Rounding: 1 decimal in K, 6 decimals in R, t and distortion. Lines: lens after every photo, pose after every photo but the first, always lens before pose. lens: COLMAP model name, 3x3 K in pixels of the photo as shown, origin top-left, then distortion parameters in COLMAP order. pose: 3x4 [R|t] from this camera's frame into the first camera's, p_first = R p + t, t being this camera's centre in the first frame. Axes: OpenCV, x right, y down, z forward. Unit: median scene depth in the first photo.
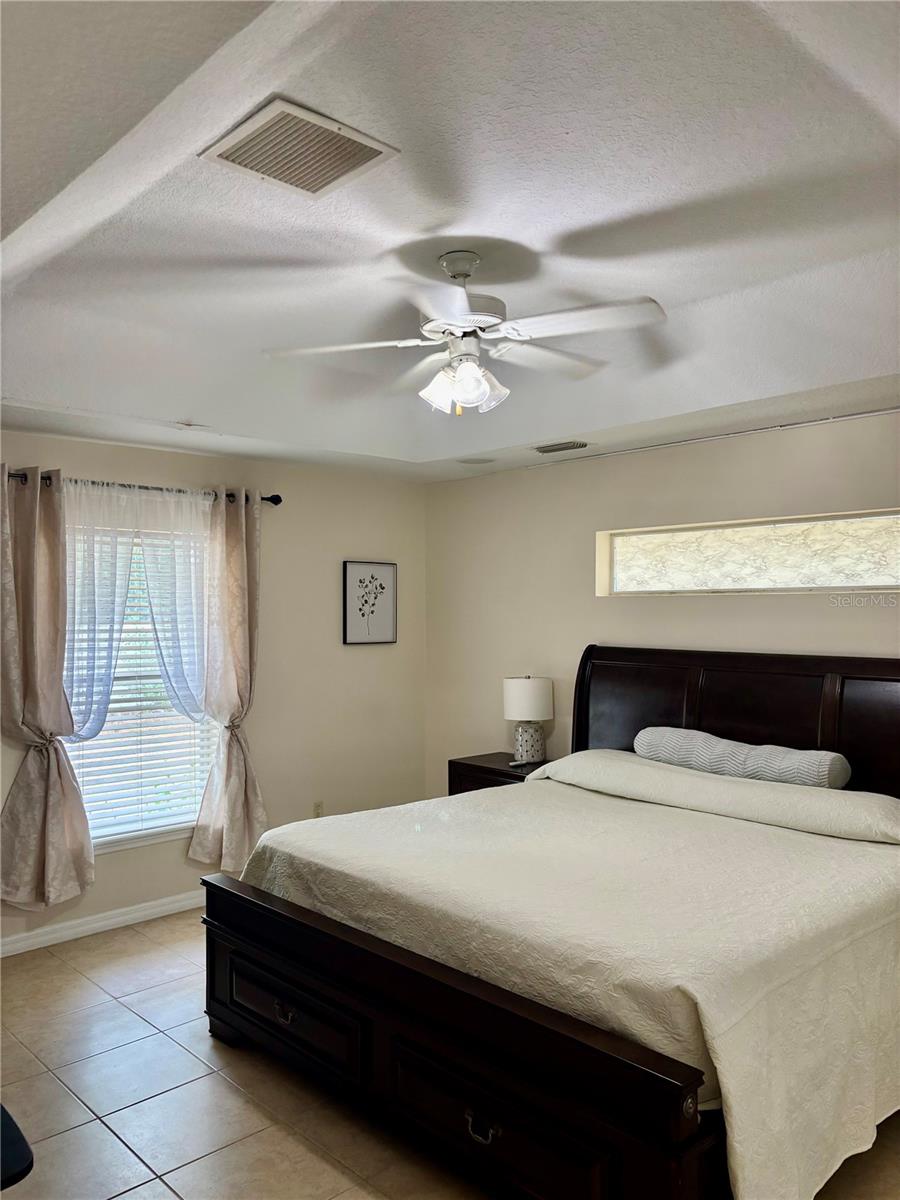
lens RADIAL K [[904.1, 0, 447.8], [0, 904.1, 608.9], [0, 0, 1]] dist [0.052133, -0.059493]
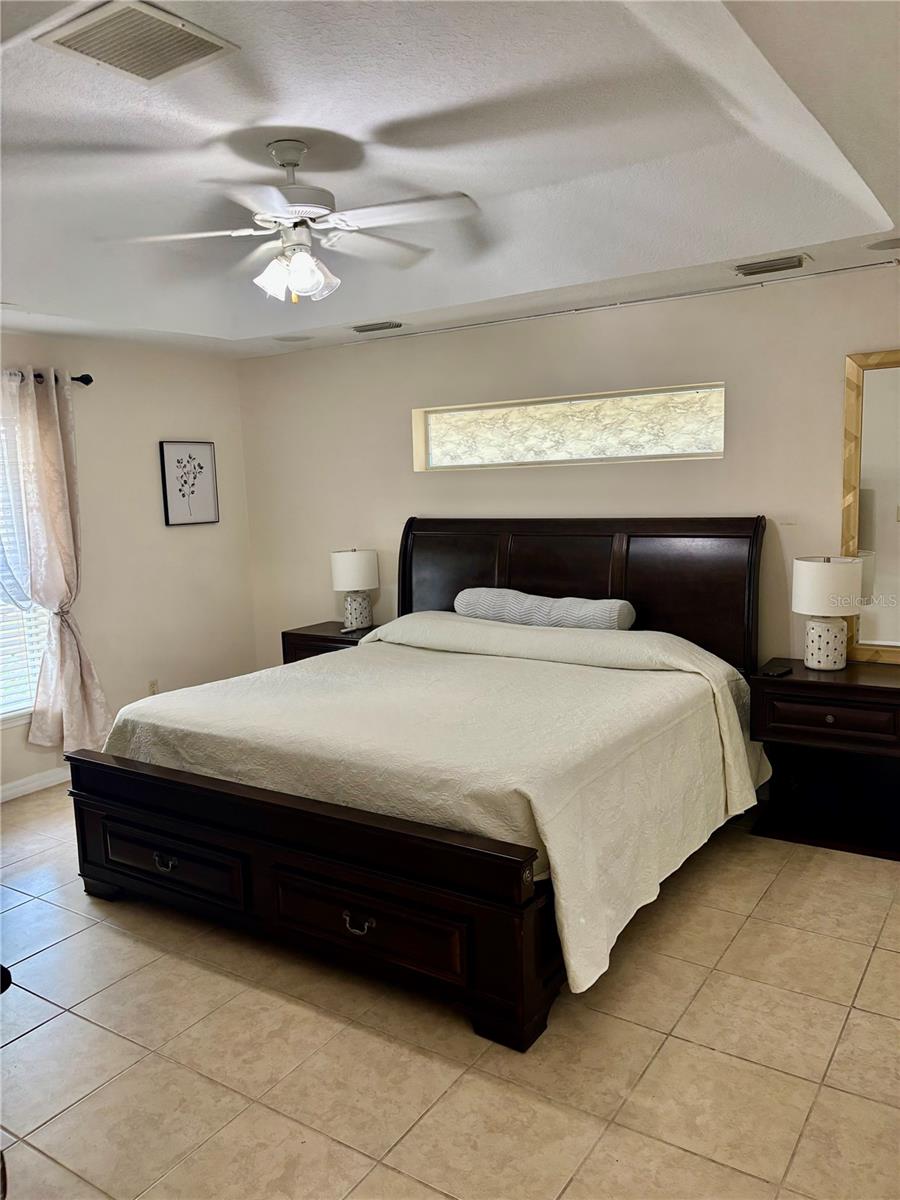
lens RADIAL K [[904.1, 0, 445.6], [0, 904.1, 604.3], [0, 0, 1]] dist [0.052133, -0.059493]
pose [[0.974535, -0.061770, 0.215559, -0.058702], [0.031966, 0.989762, 0.139104, -0.008187], [-0.221944, -0.128671, 0.966532, -0.093183]]
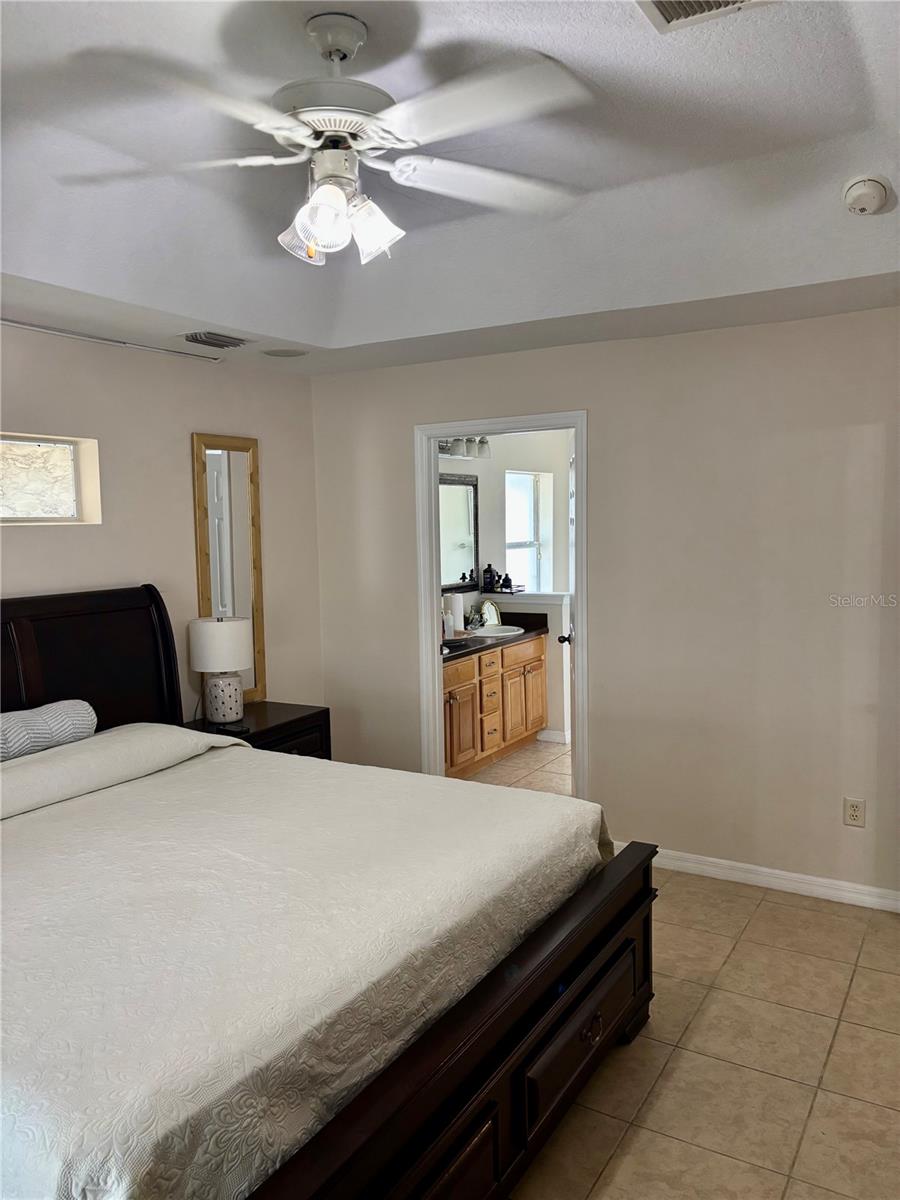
lens RADIAL K [[904.1, 0, 452.0], [0, 904.1, 587.8], [0, 0, 1]] dist [0.052133, -0.059493]
pose [[-0.265967, -0.068087, 0.961575, -0.630467], [0.024091, 0.996721, 0.077240, -0.019056], [-0.963681, 0.043709, -0.263455, 0.989079]]
